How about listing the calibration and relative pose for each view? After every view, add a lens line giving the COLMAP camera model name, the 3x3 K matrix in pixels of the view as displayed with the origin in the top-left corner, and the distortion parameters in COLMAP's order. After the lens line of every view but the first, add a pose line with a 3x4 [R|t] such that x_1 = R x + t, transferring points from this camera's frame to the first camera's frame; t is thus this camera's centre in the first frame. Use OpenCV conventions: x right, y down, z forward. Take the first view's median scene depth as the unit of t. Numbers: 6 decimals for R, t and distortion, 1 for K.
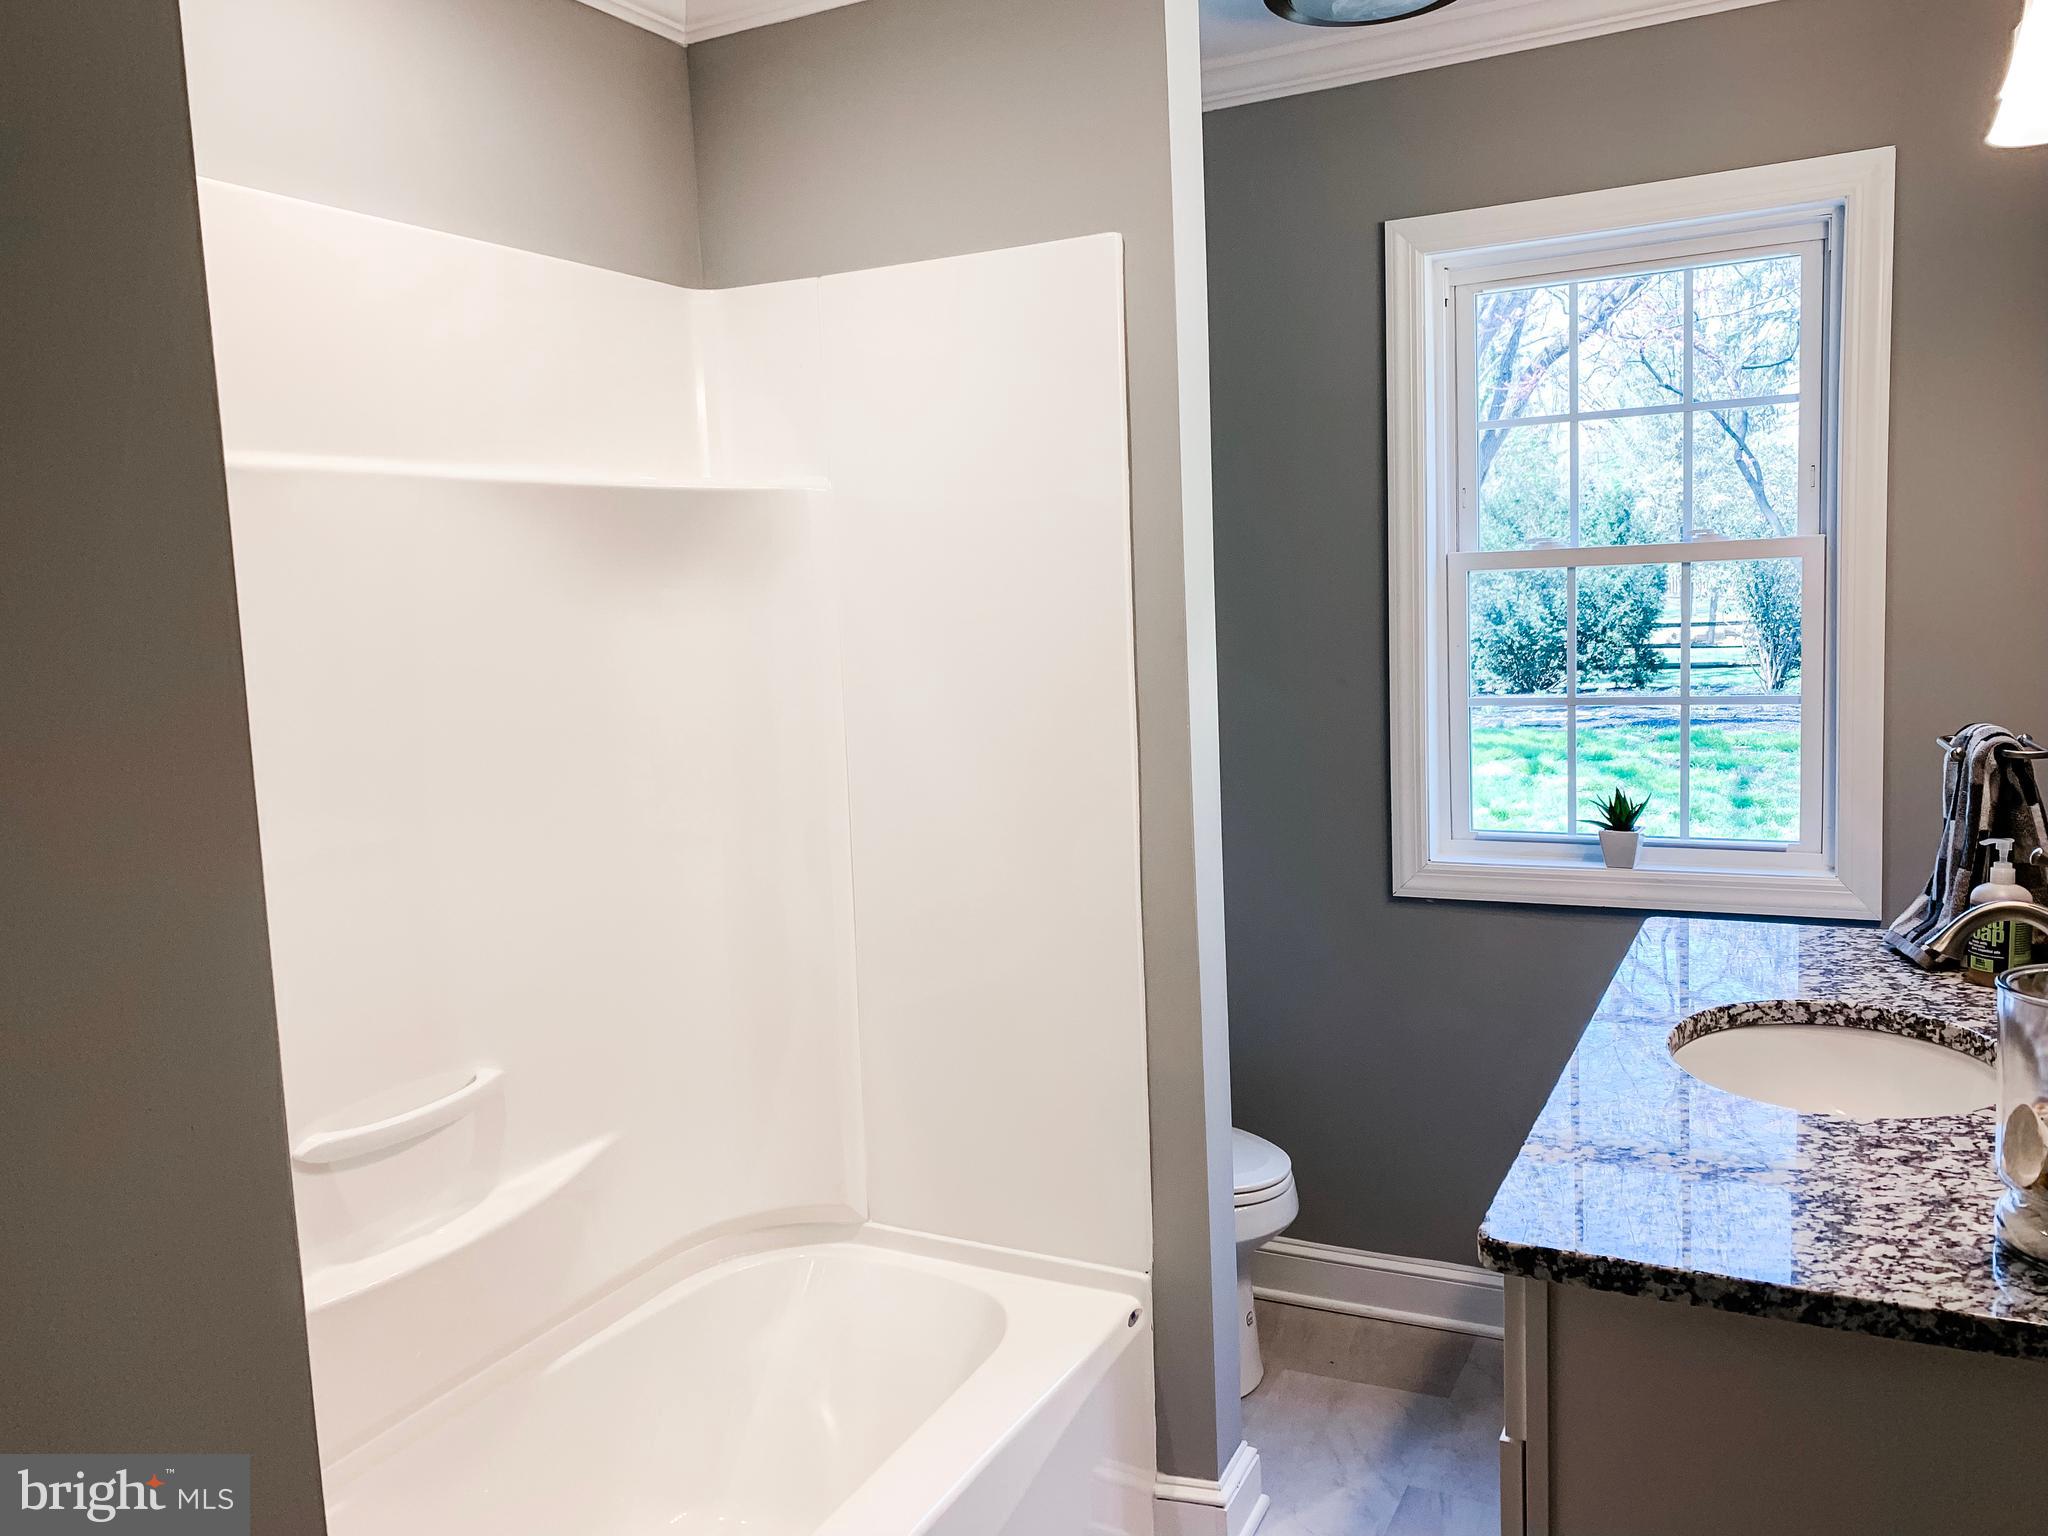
lens RADIAL K [[1581.0, 0, 1024.0], [0, 1581.0, 768.0], [0, 0, 1]] dist [-0.054244, 0.114539]
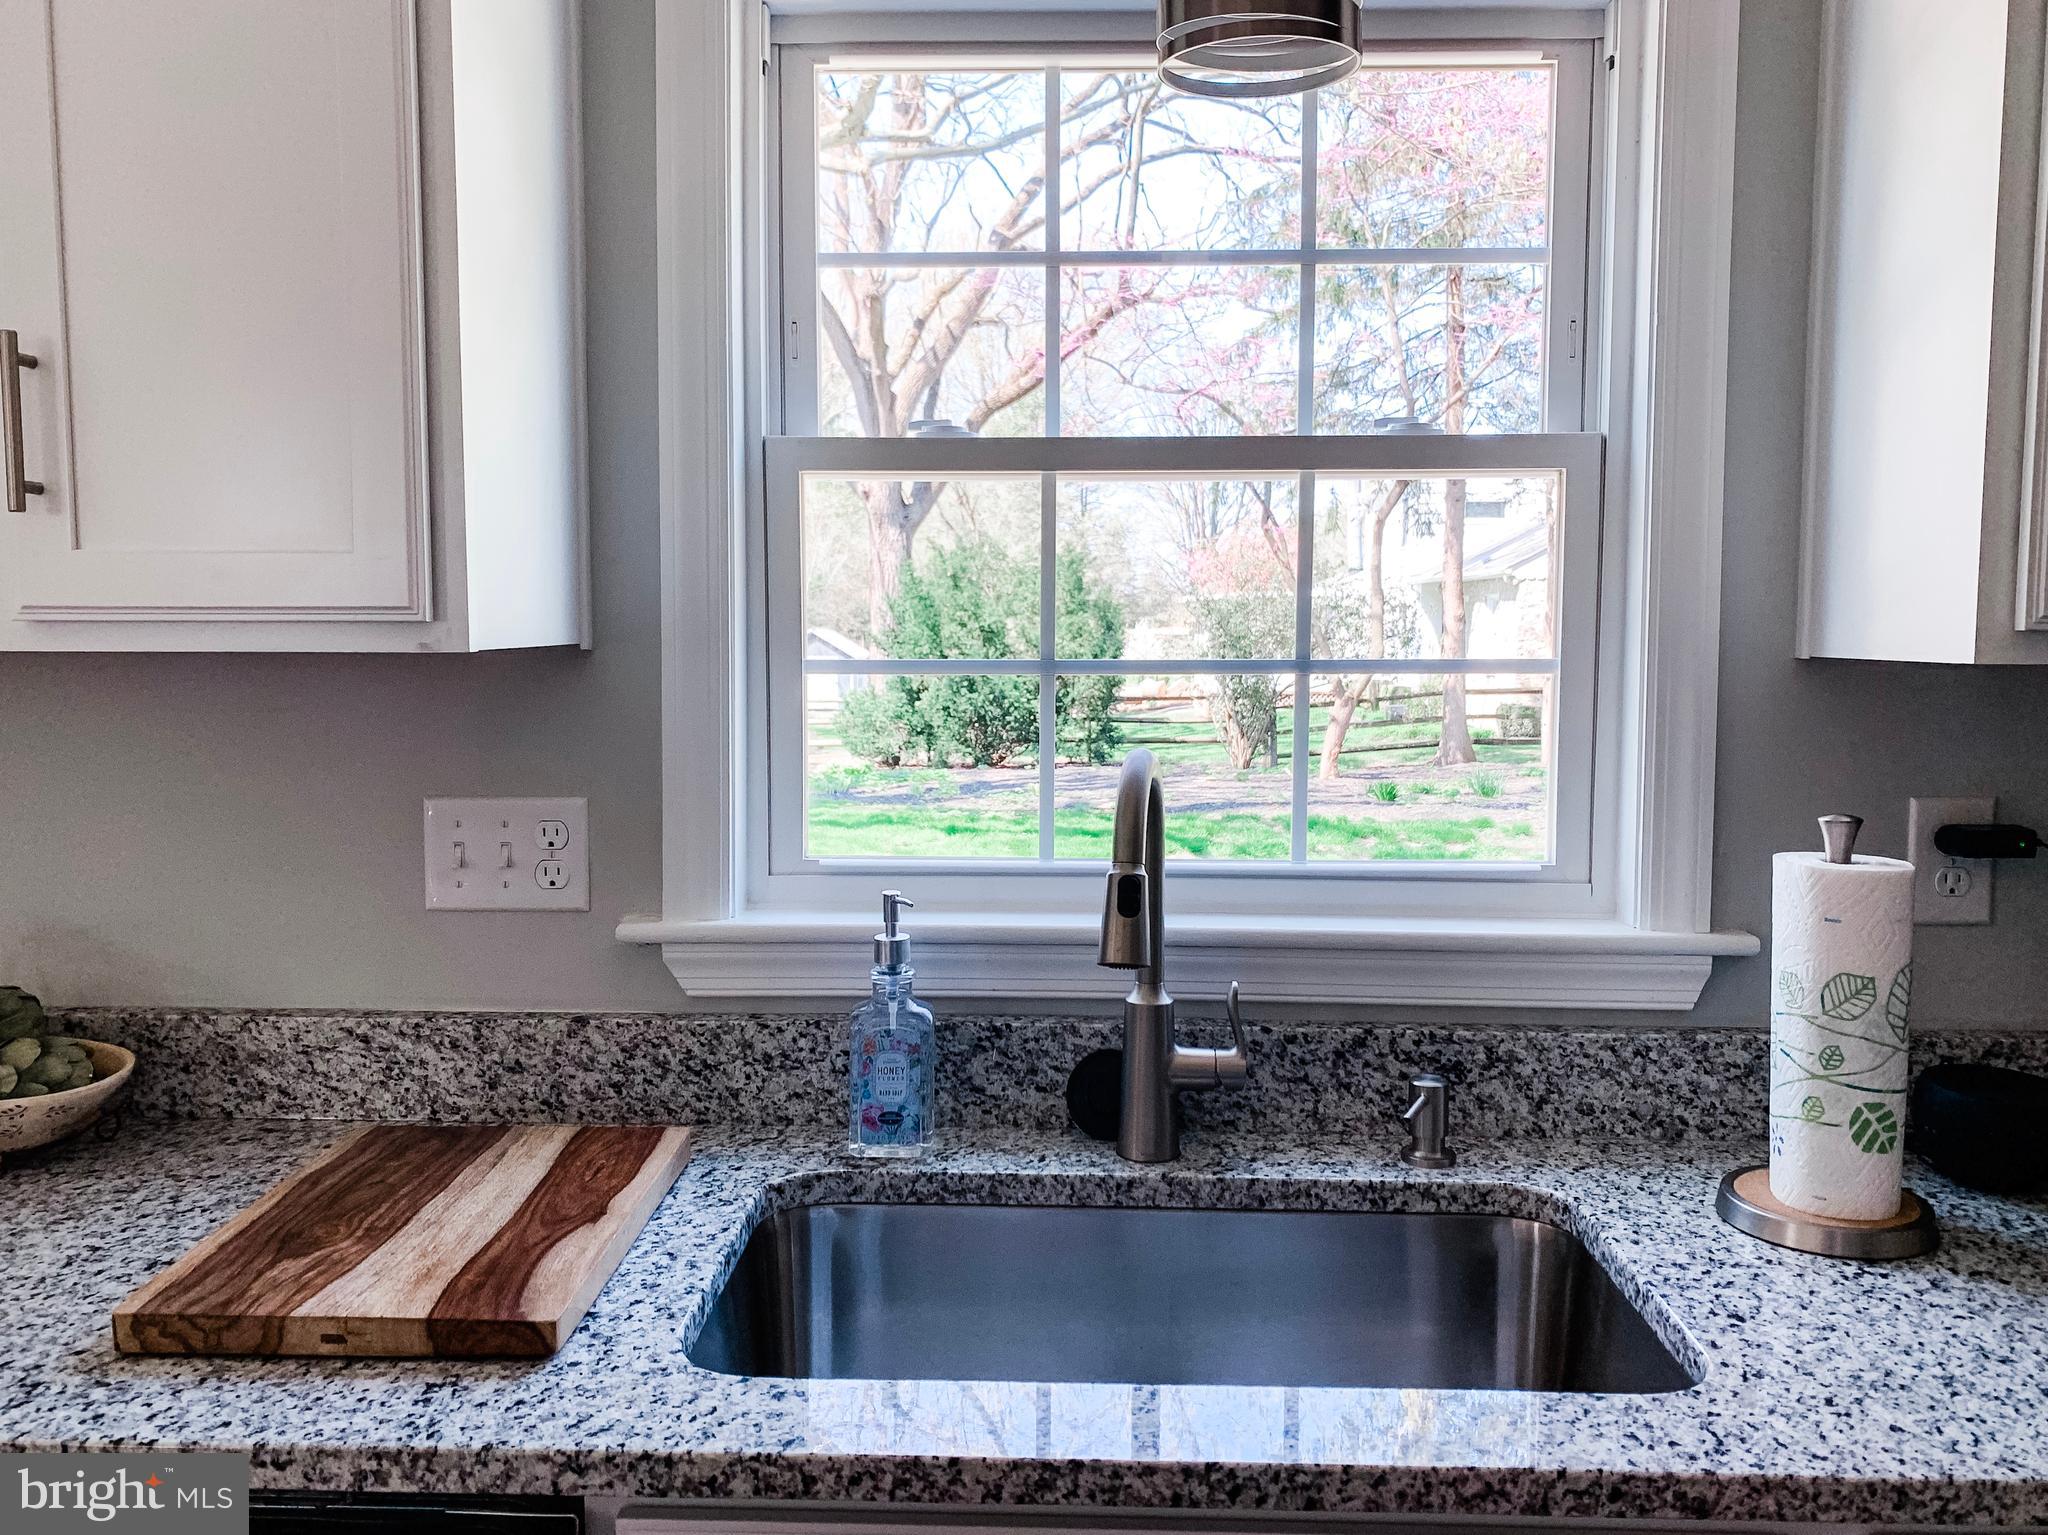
lens RADIAL K [[1581.0, 0, 1024.0], [0, 1581.0, 767.5], [0, 0, 1]] dist [-0.054244, 0.114539]
pose [[0.947106, 0.030309, 0.319486, 0.052551], [-0.018190, 0.999000, -0.040851, -0.009830], [-0.320405, 0.032879, 0.946710, 0.149959]]
